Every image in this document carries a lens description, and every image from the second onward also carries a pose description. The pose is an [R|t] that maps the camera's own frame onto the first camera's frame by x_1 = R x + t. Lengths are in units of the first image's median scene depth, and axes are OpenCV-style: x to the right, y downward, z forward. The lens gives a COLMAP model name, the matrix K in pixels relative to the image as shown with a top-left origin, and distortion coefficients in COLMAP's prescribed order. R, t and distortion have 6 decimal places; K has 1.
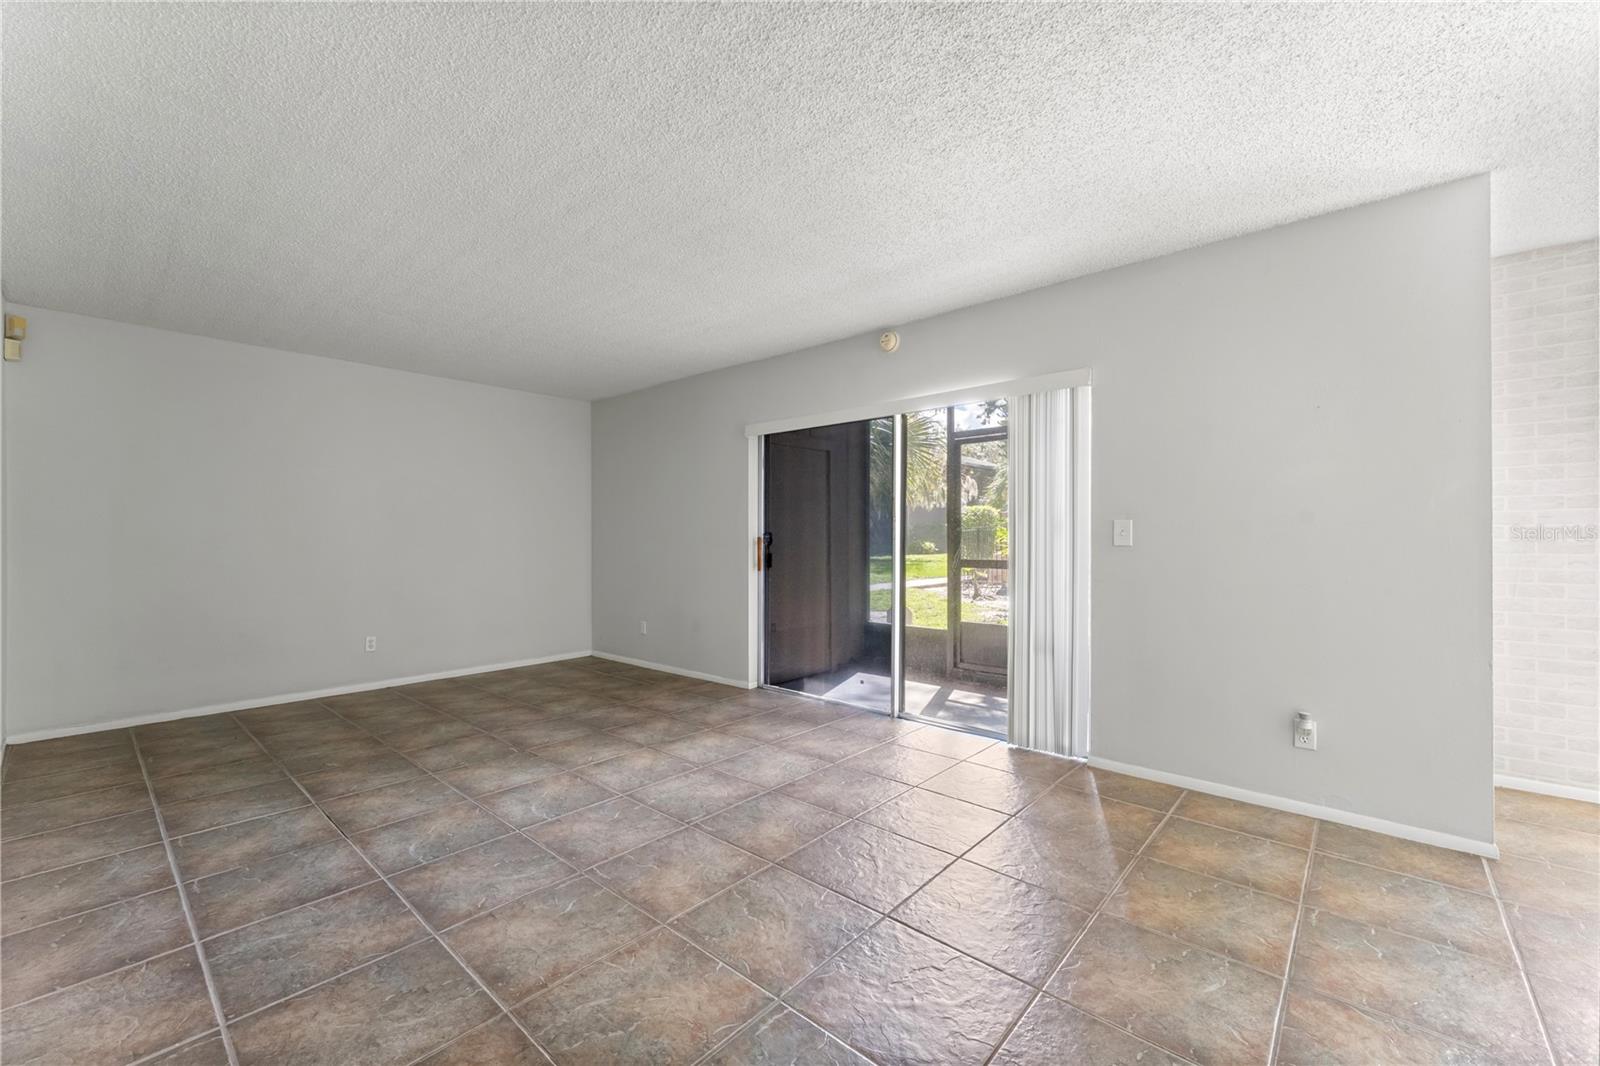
lens RADIAL K [[649.6, 0, 802.1], [0, 649.6, 546.5], [0, 0, 1]] dist [0.002985, -0.000192]
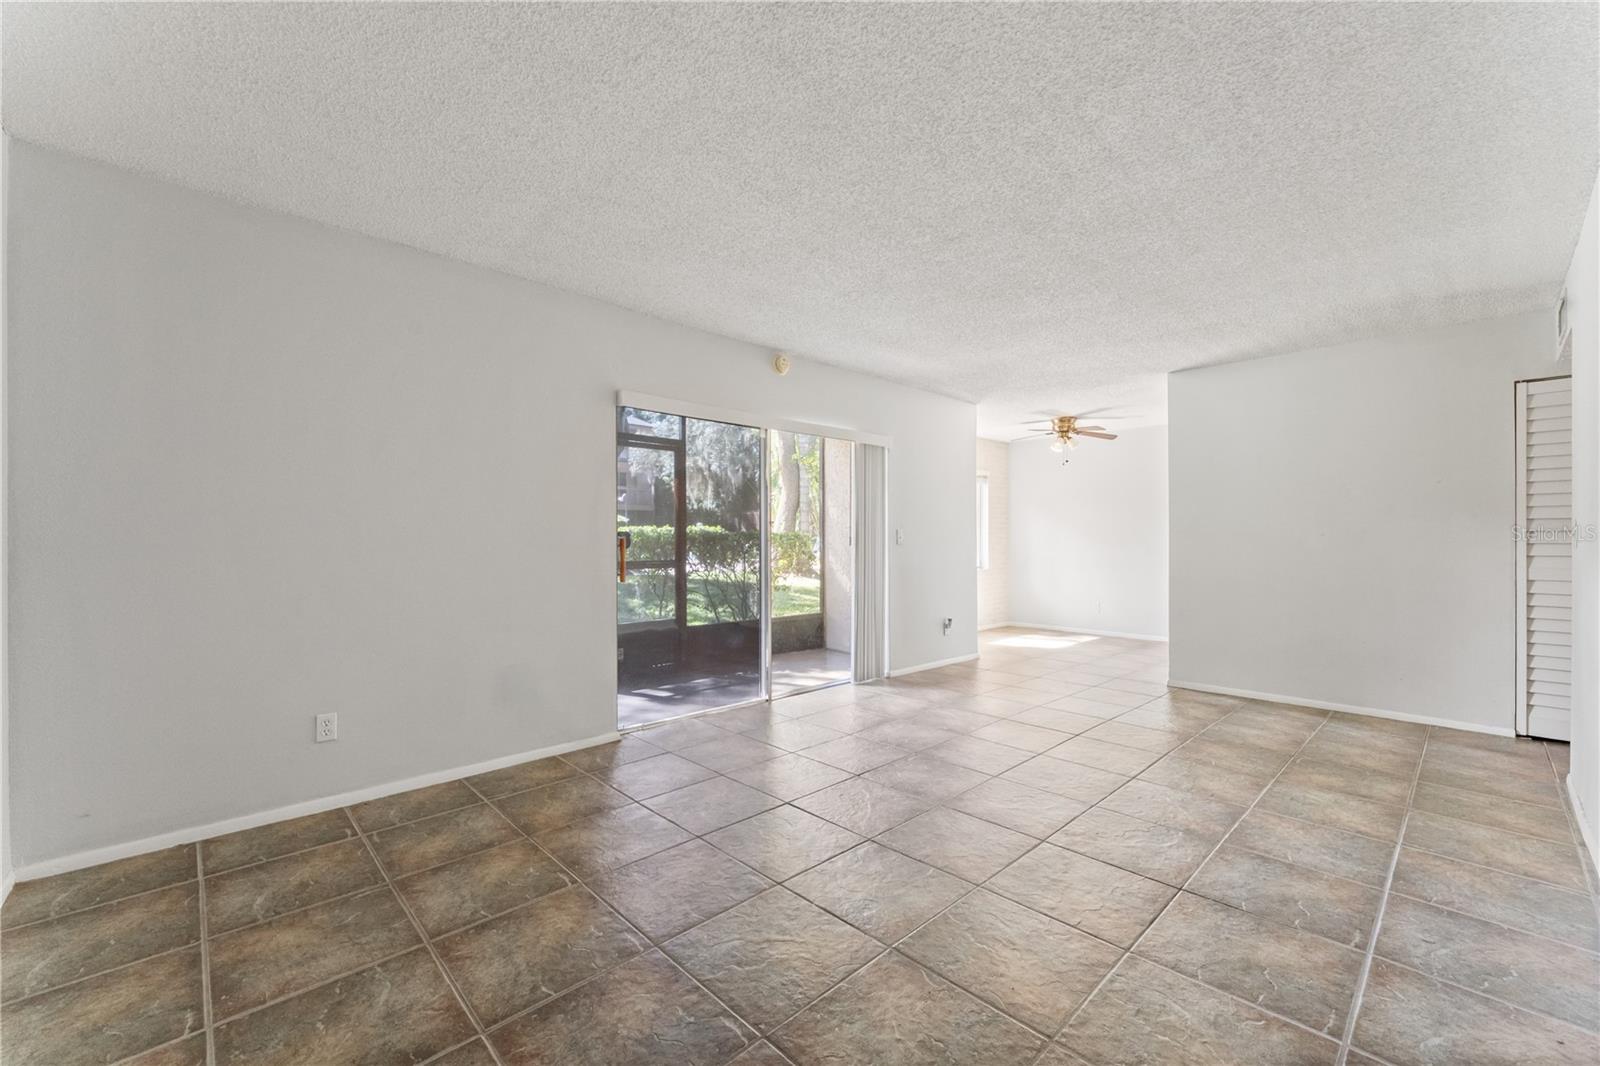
lens RADIAL K [[649.6, 0, 802.4], [0, 649.6, 525.8], [0, 0, 1]] dist [0.002985, -0.000192]
pose [[0.076411, 0.020747, 0.996861, -1.799385], [0.013667, 0.999668, -0.021853, -0.016296], [-0.996983, 0.015293, 0.076102, 1.604605]]
